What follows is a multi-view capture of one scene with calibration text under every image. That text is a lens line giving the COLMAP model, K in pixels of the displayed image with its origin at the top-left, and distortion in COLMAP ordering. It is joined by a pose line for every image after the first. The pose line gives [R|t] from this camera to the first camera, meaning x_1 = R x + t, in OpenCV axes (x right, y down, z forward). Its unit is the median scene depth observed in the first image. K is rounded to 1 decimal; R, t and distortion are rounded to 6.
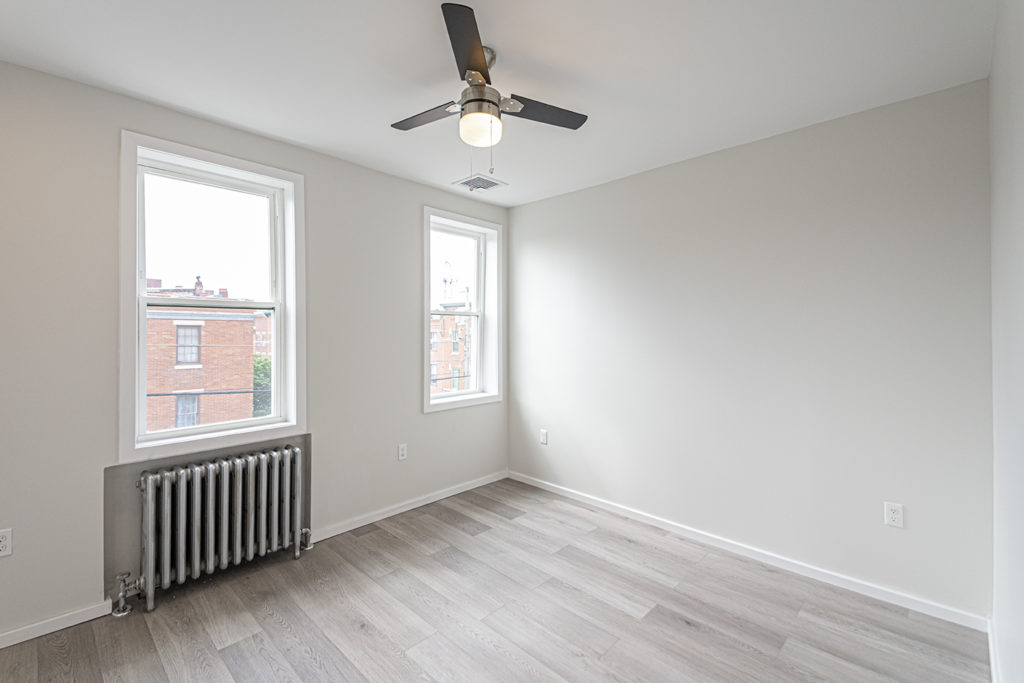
lens RADIAL K [[446.0, 0, 494.5], [0, 446.0, 321.9], [0, 0, 1]] dist [0.026707, -0.006061]
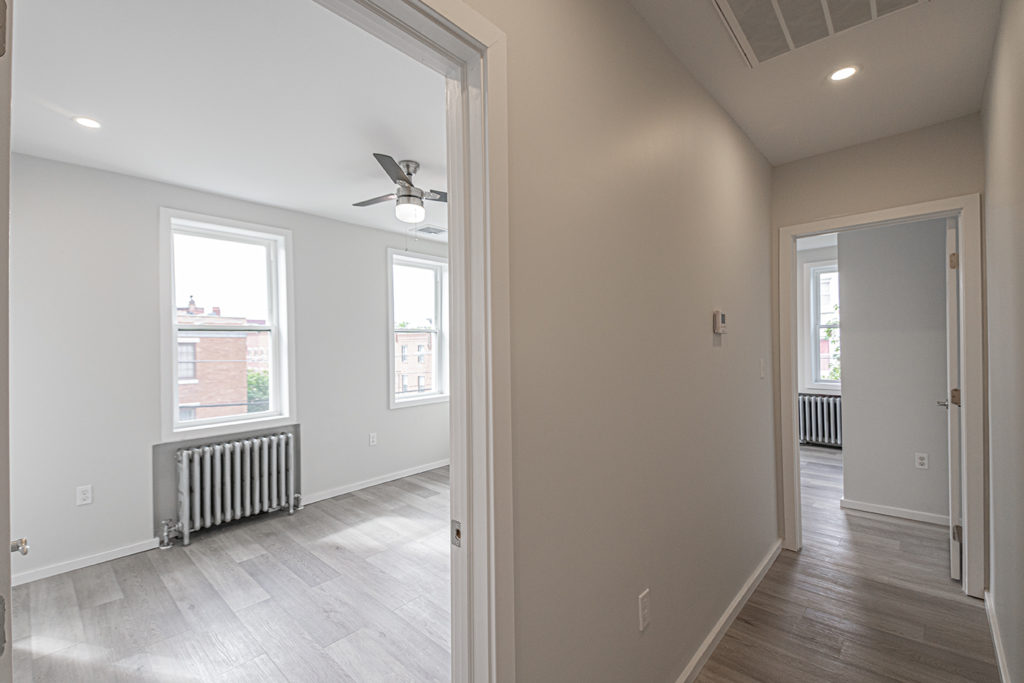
lens RADIAL K [[446.0, 0, 505.2], [0, 446.0, 333.0], [0, 0, 1]] dist [0.026707, -0.006061]
pose [[0.999274, -0.014633, 0.035177, 0.193730], [0.014685, 0.999891, -0.001238, -0.012968], [-0.035155, 0.001753, 0.999380, -0.440077]]
